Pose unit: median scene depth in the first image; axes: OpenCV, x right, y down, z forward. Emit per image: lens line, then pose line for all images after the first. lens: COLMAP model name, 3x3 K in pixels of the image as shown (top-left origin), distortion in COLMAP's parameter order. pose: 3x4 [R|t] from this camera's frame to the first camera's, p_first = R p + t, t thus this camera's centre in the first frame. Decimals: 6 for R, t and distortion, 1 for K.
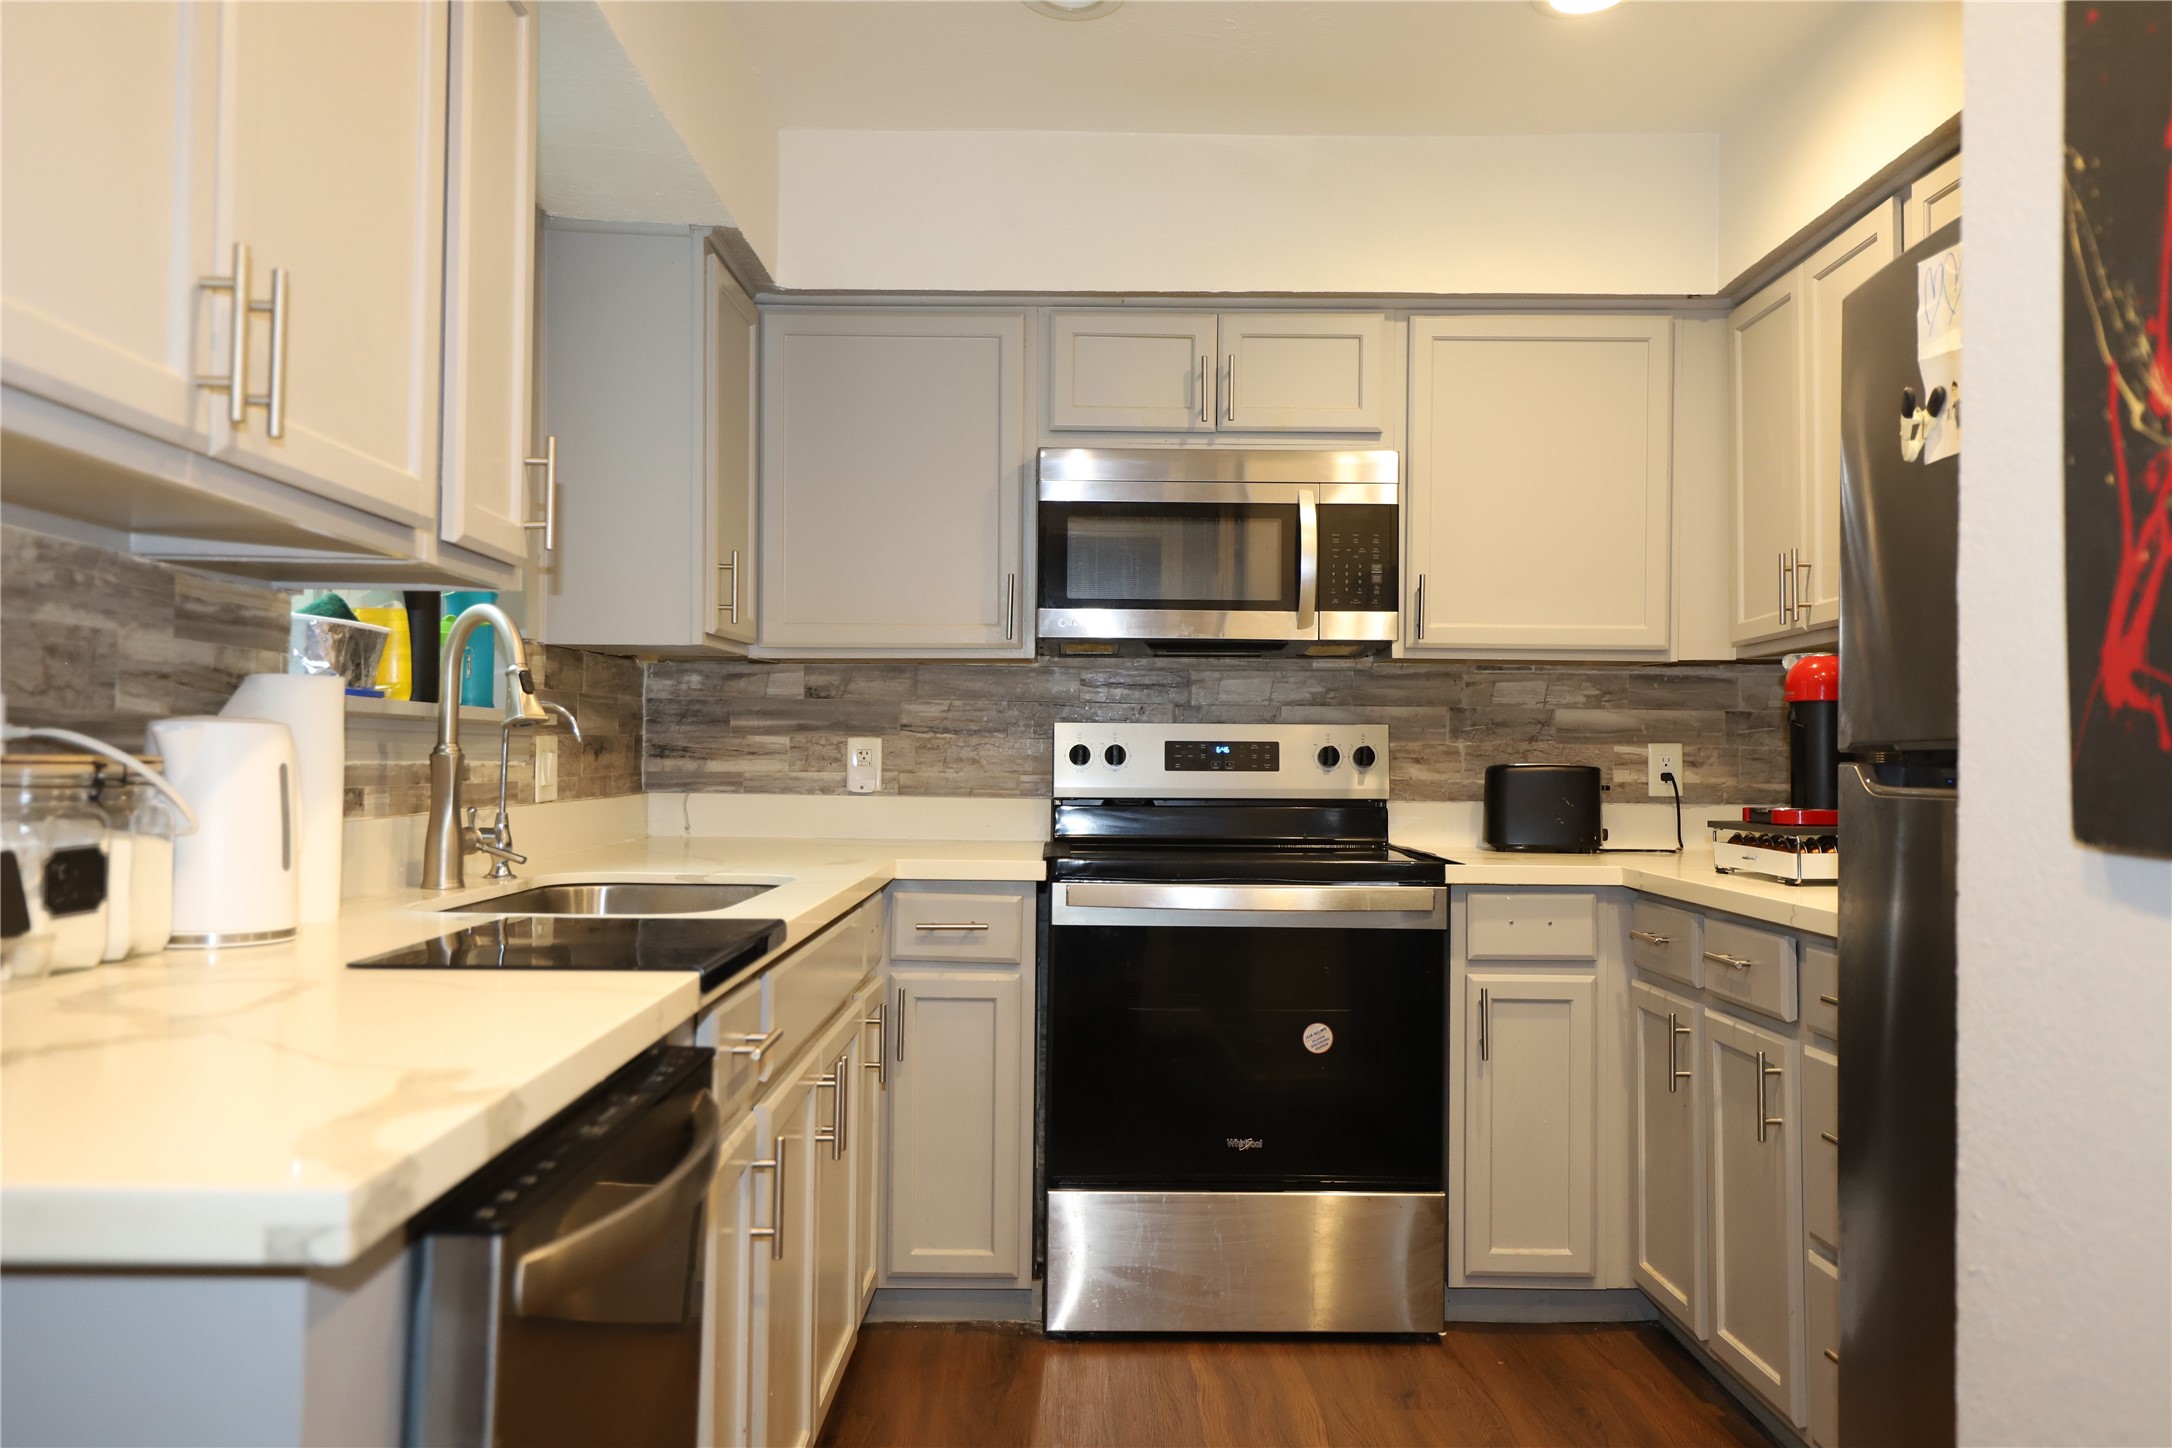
lens RADIAL K [[1694.5, 0, 1071.9], [0, 1694.5, 719.0], [0, 0, 1]] dist [0.011645, 0.007066]
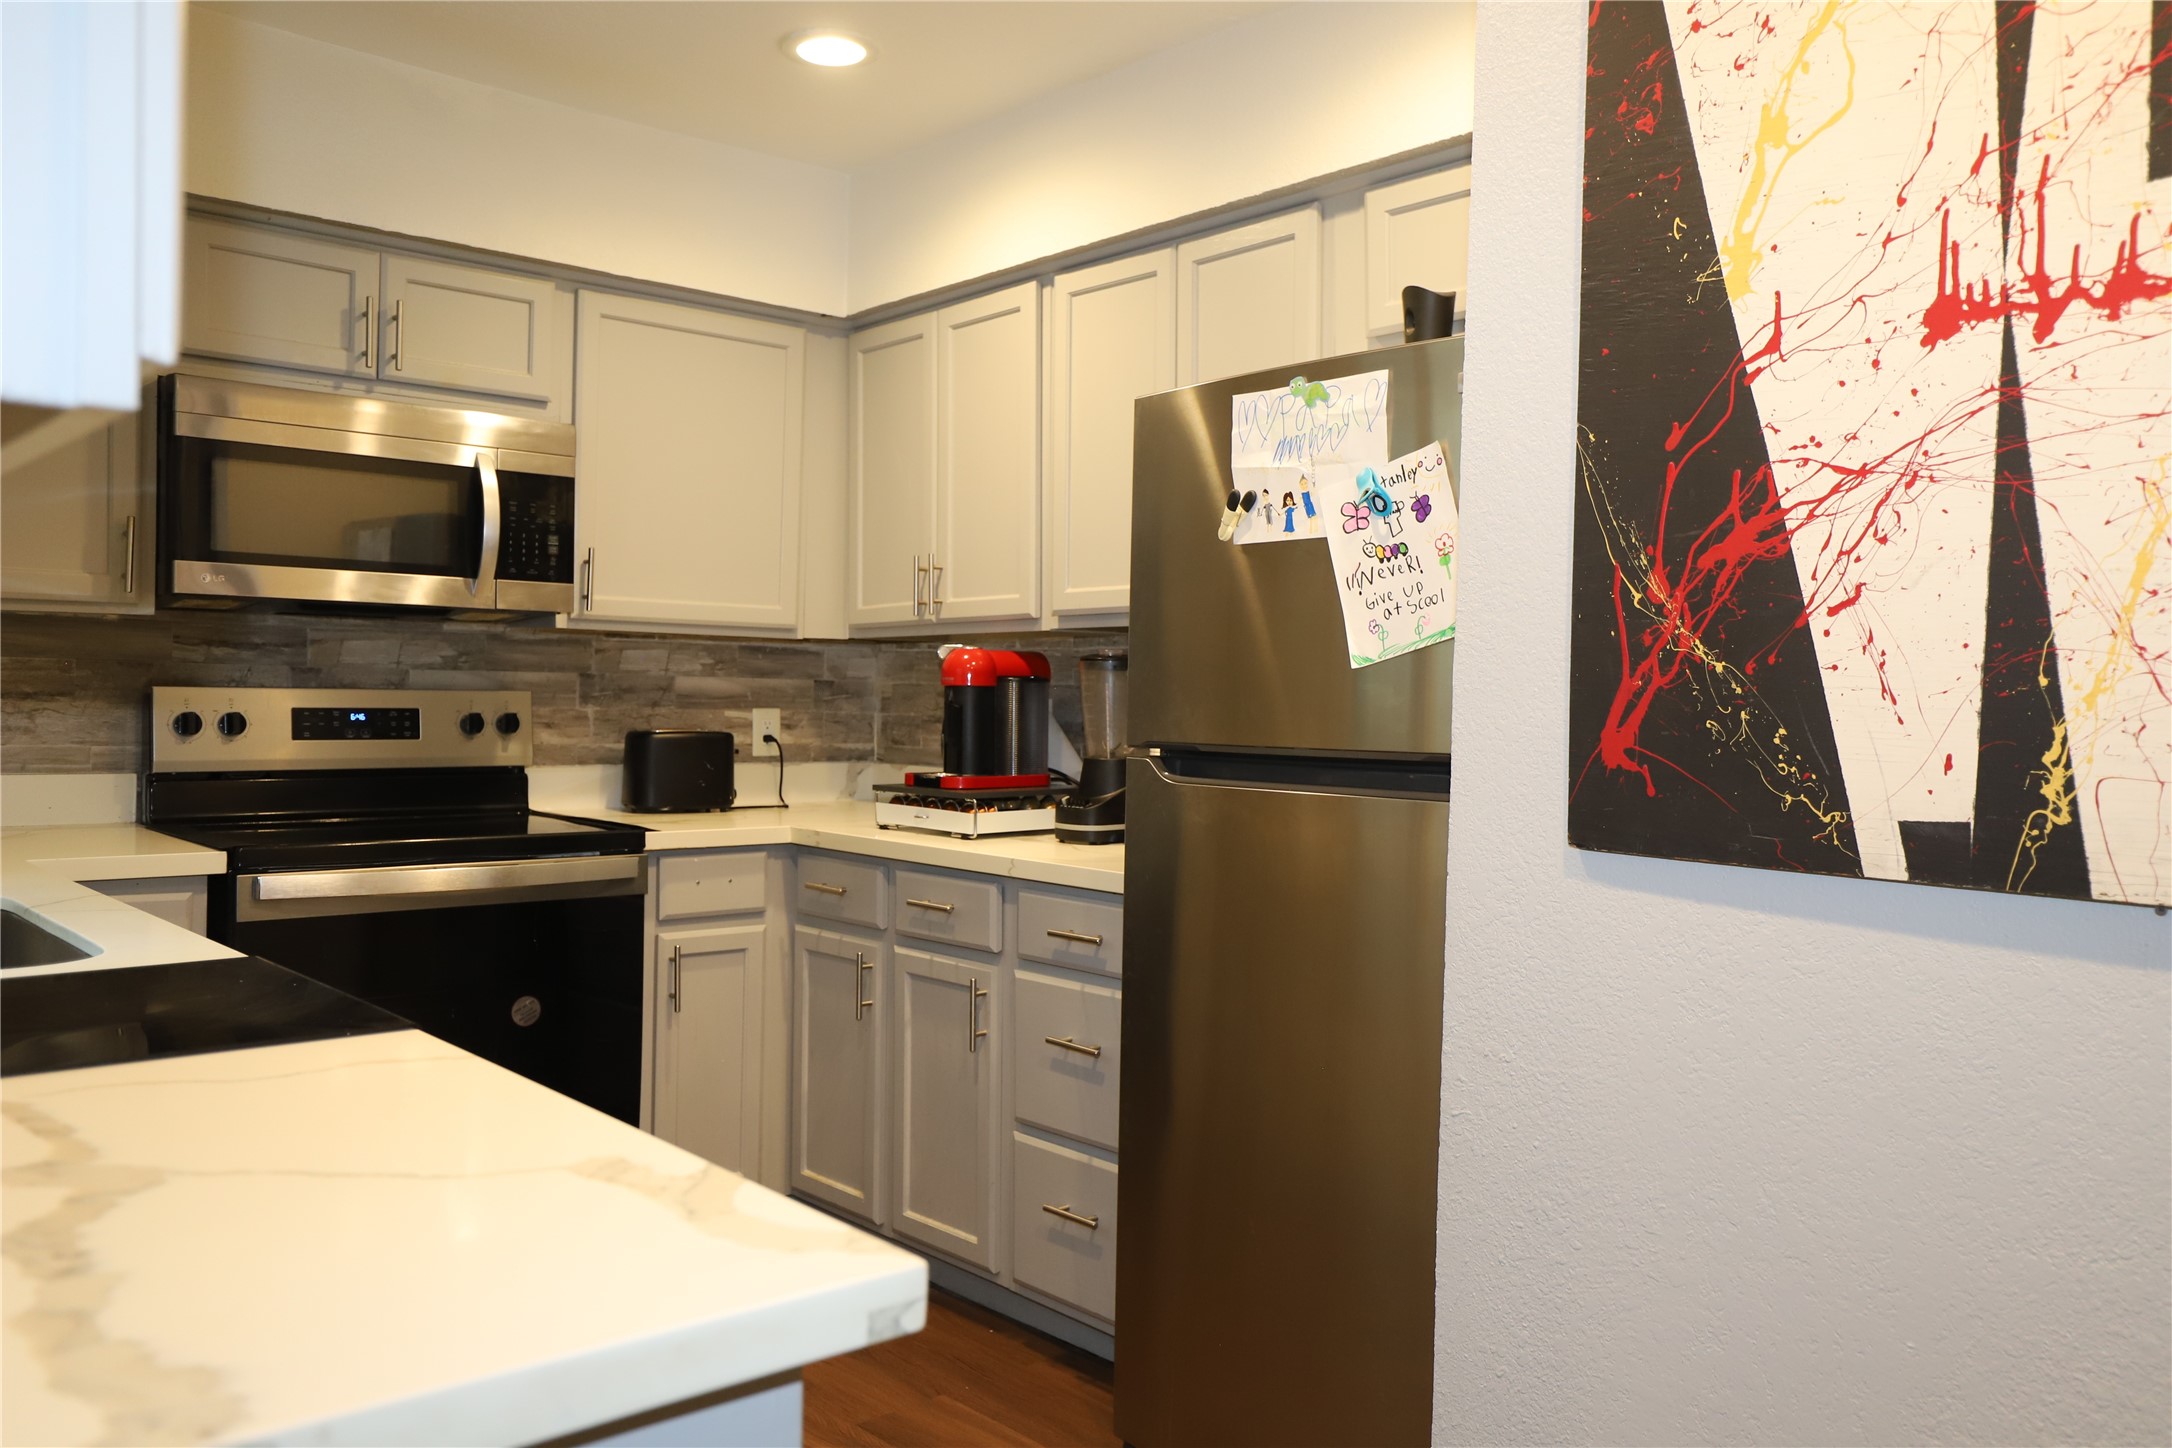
lens RADIAL K [[1694.5, 0, 1131.0], [0, 1694.5, 720.3], [0, 0, 1]] dist [0.011645, 0.007066]
pose [[0.738717, -0.005982, 0.673989, -0.246112], [-0.027048, 0.998892, 0.038511, -0.029851], [-0.673473, -0.046679, 0.737737, 0.021750]]
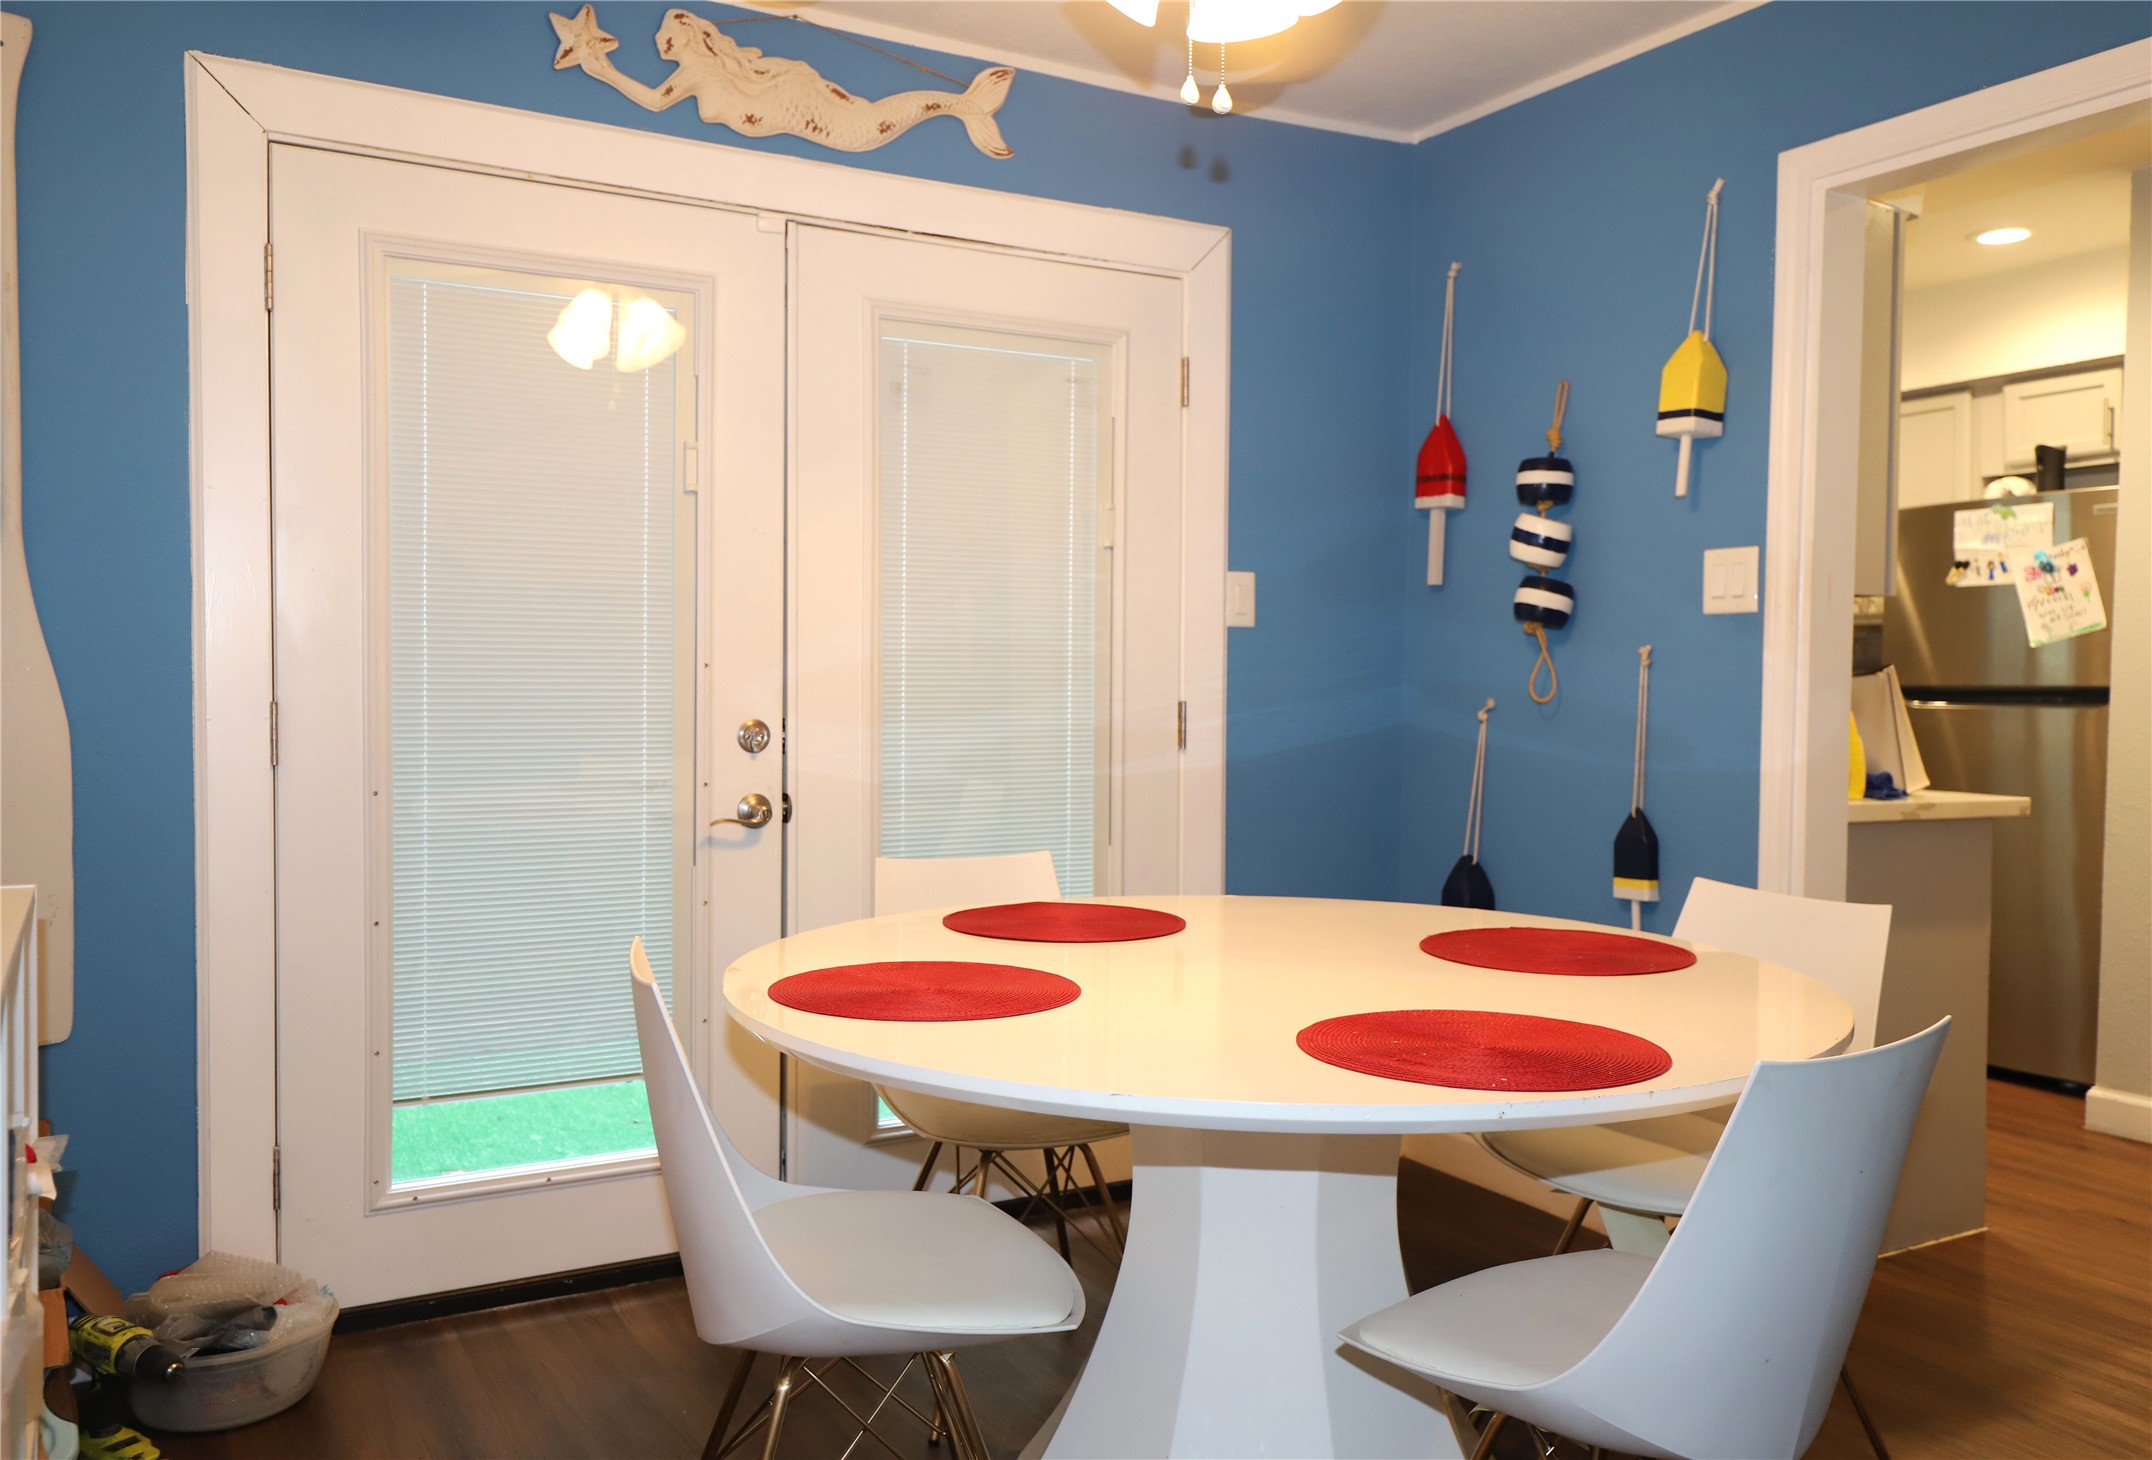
lens RADIAL K [[1753.8, 0, 1074.8], [0, 1753.8, 737.2], [0, 0, 1]] dist [0.031120, 0.000683]
pose [[0.862758, -0.017705, 0.505308, -1.118888], [-0.011730, 0.998417, 0.055011, -0.023535], [-0.505482, -0.053389, 0.861184, -0.389335]]
